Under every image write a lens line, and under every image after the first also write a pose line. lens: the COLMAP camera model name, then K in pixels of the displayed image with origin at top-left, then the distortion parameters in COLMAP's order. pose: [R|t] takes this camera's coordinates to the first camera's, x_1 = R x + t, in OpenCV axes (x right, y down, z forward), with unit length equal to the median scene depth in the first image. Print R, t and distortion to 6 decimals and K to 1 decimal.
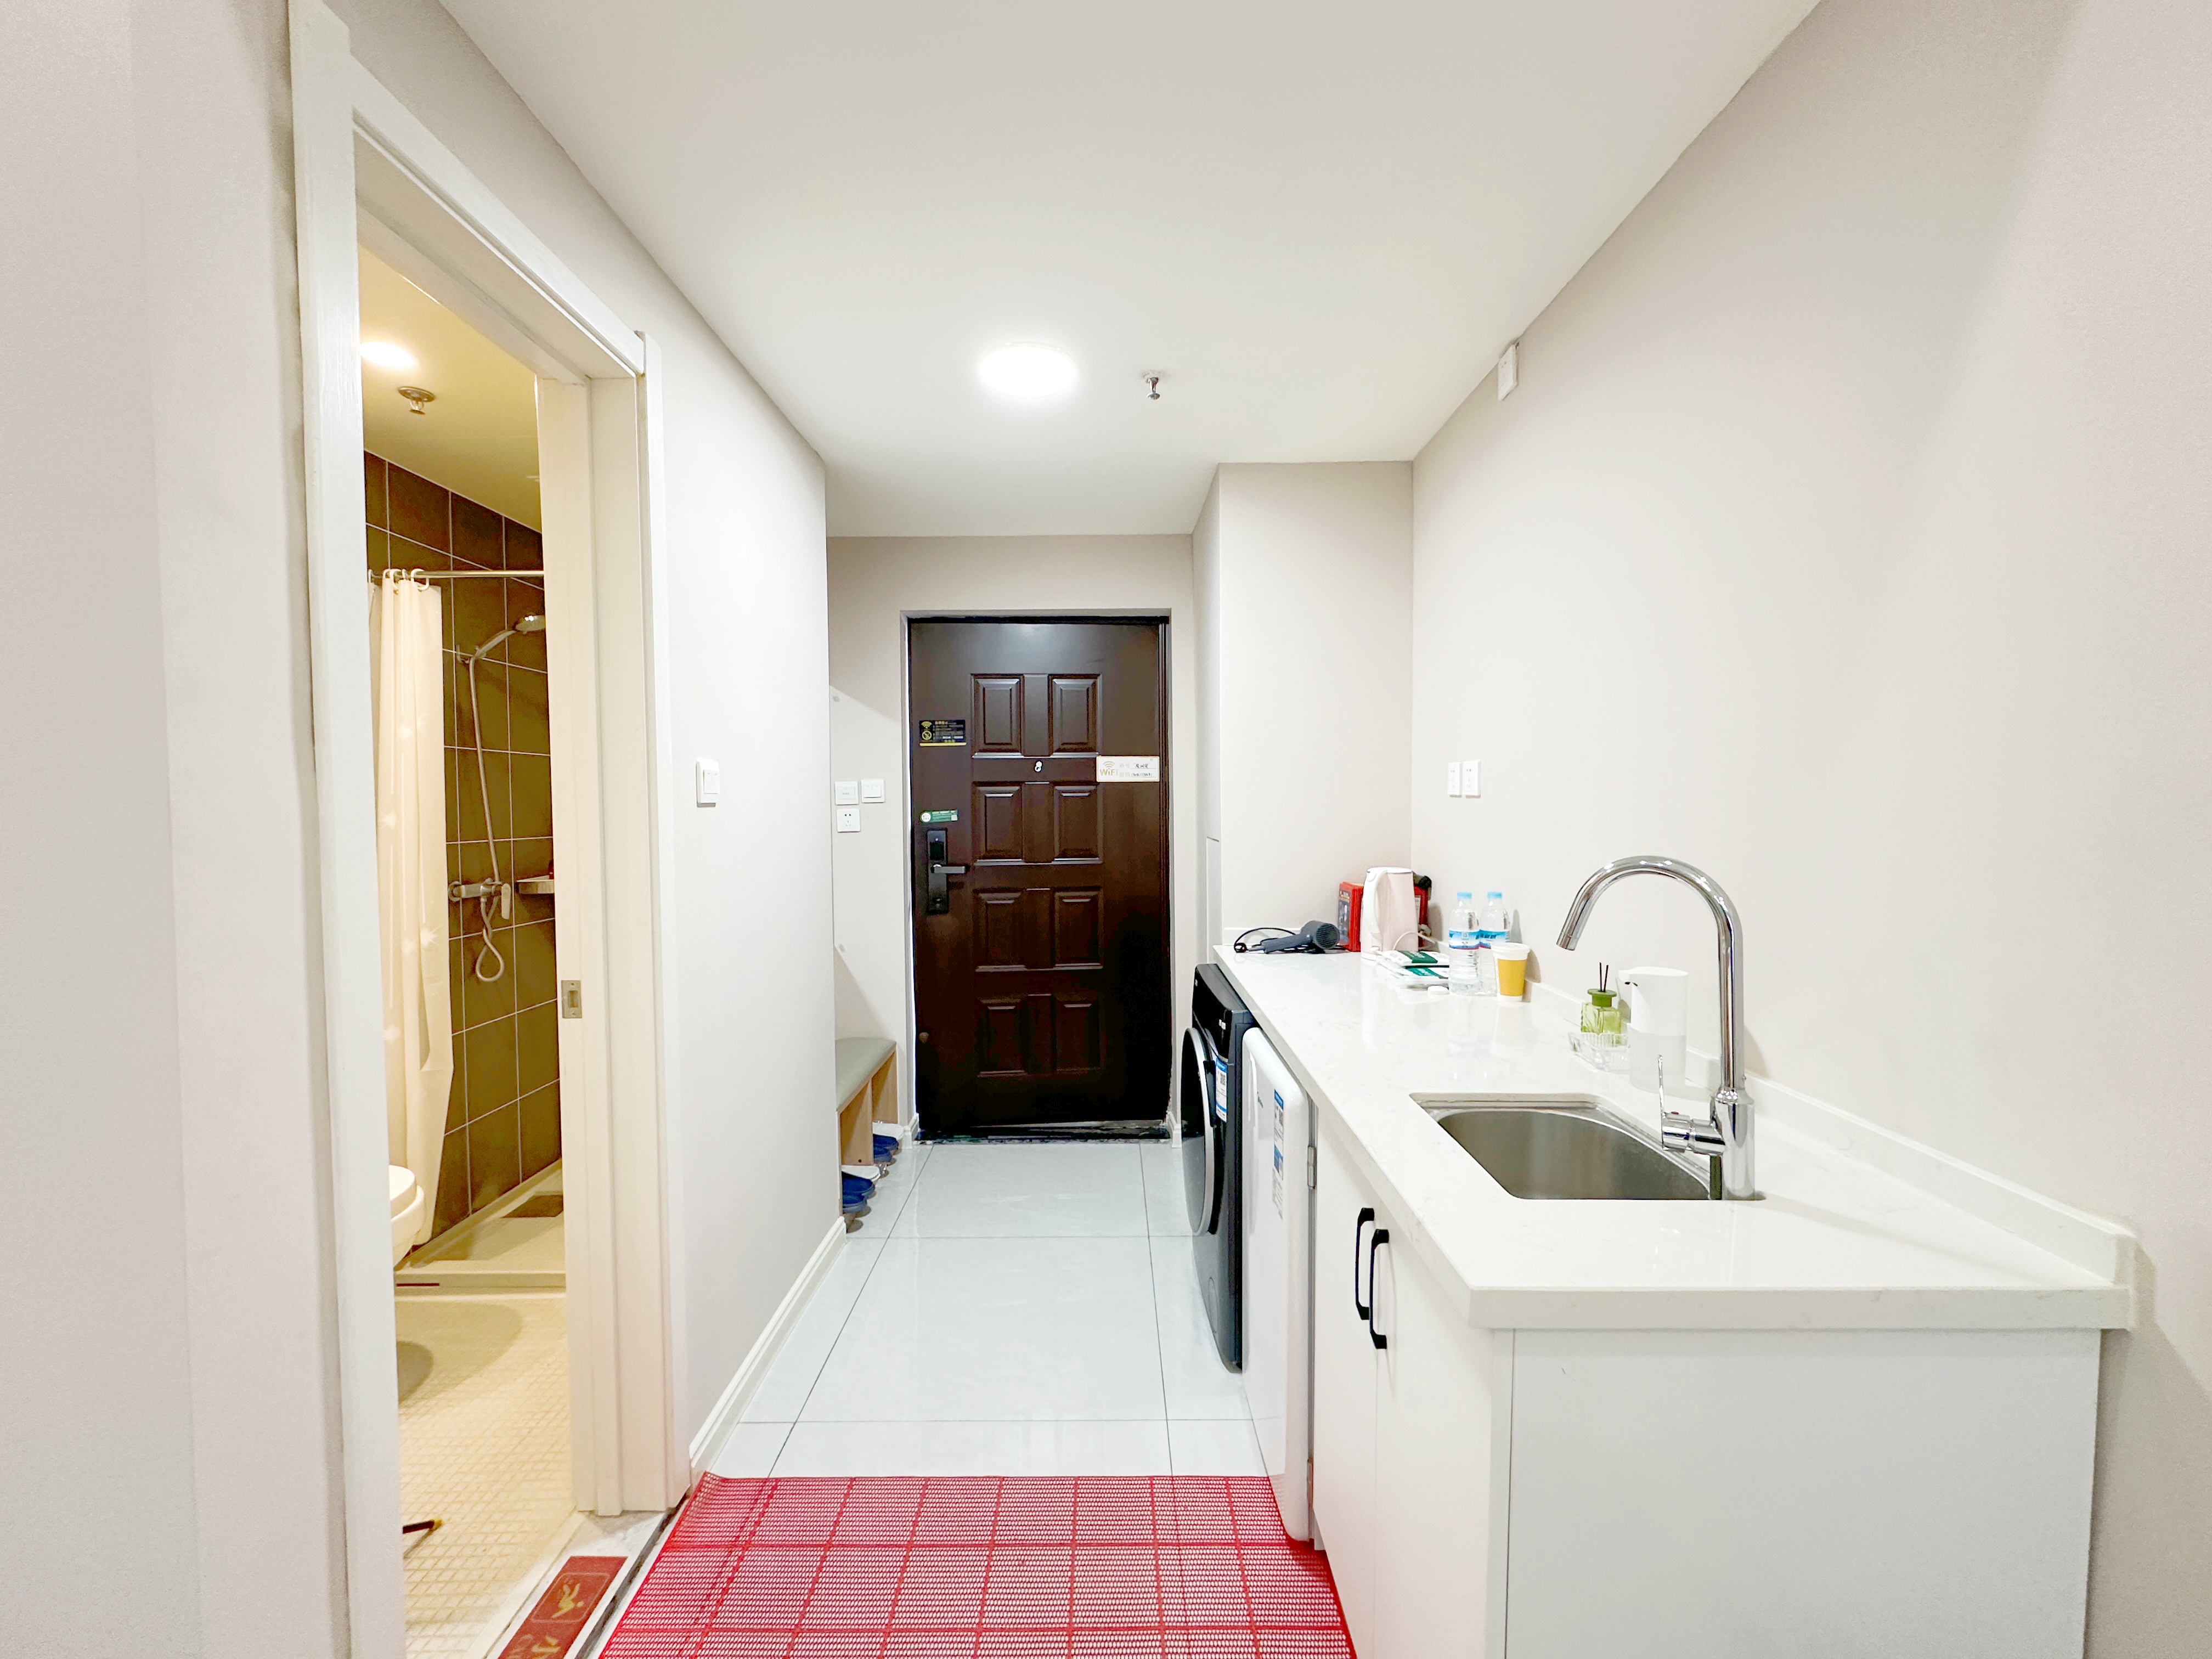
lens RADIAL K [[881.1, 0, 1106.0], [0, 881.1, 829.5], [0, 0, 1]] dist [-0.000822, 0.000363]
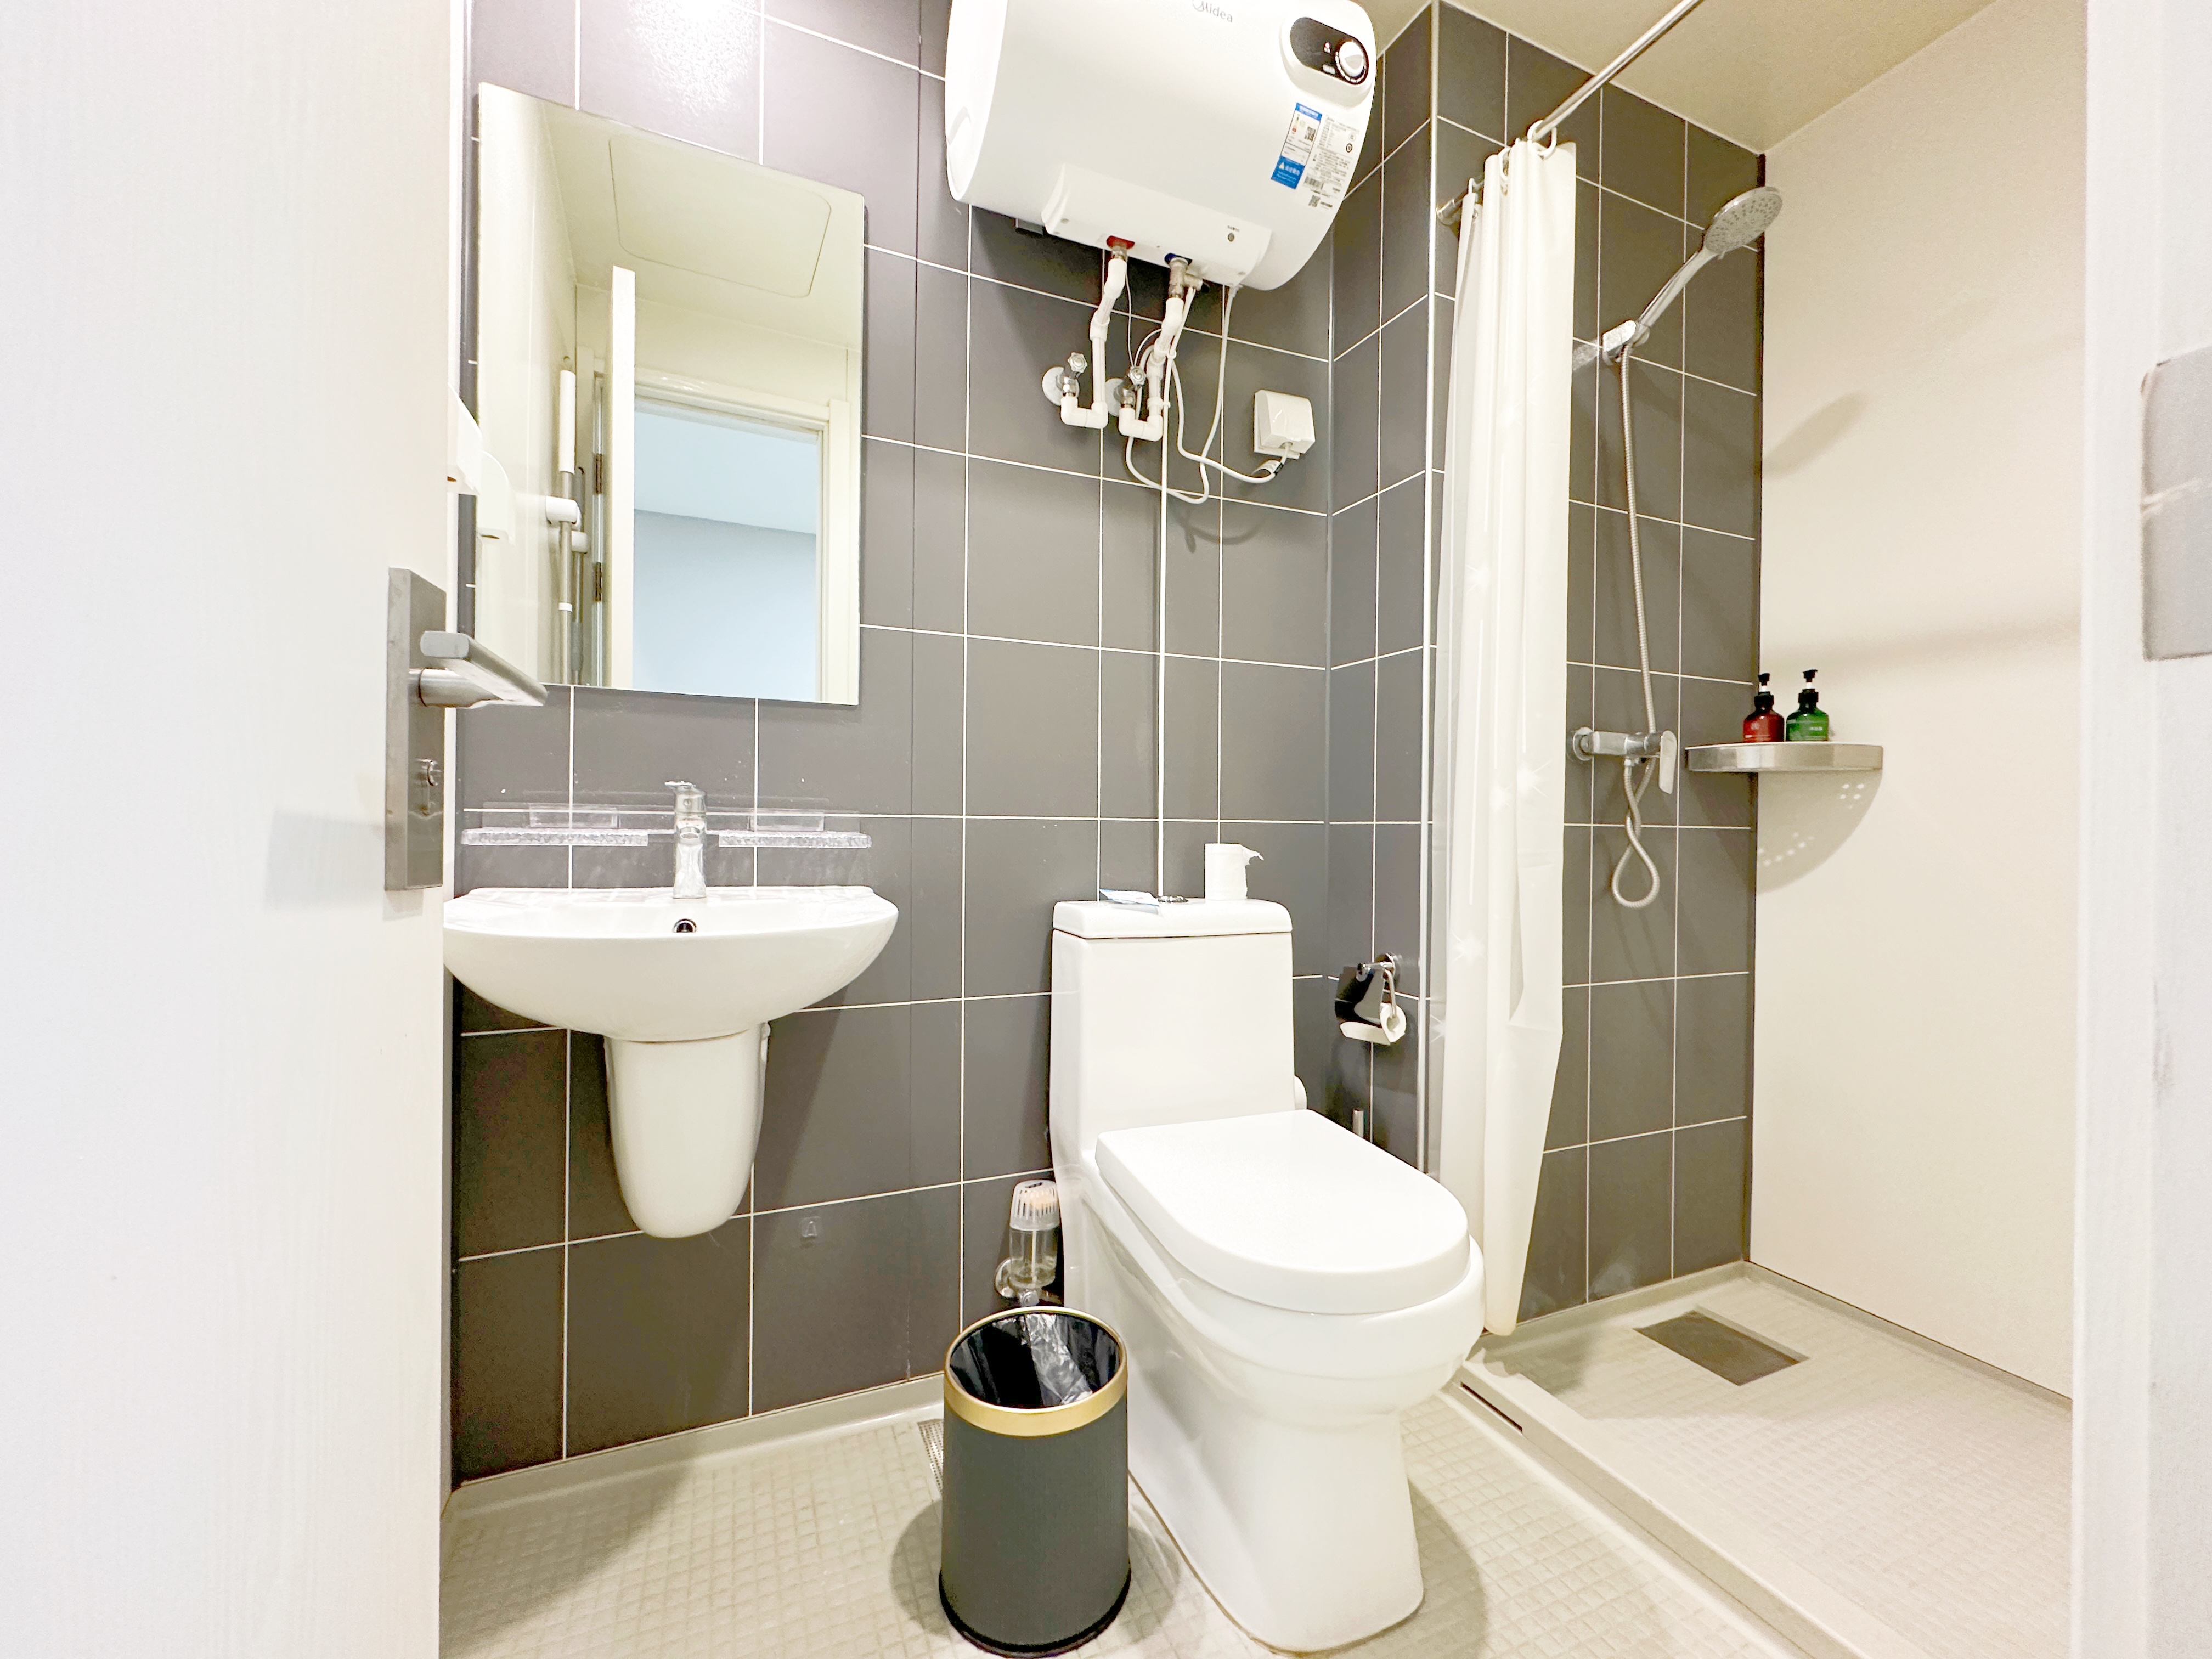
lens RADIAL K [[881.1, 0, 1106.0], [0, 881.1, 829.5], [0, 0, 1]] dist [-0.000822, 0.000363]
pose [[0.400002, 0.009404, -0.916466, -0.314575], [-0.046870, 0.998849, -0.010207, 0.144516], [0.915315, 0.047038, 0.399982, 0.457157]]
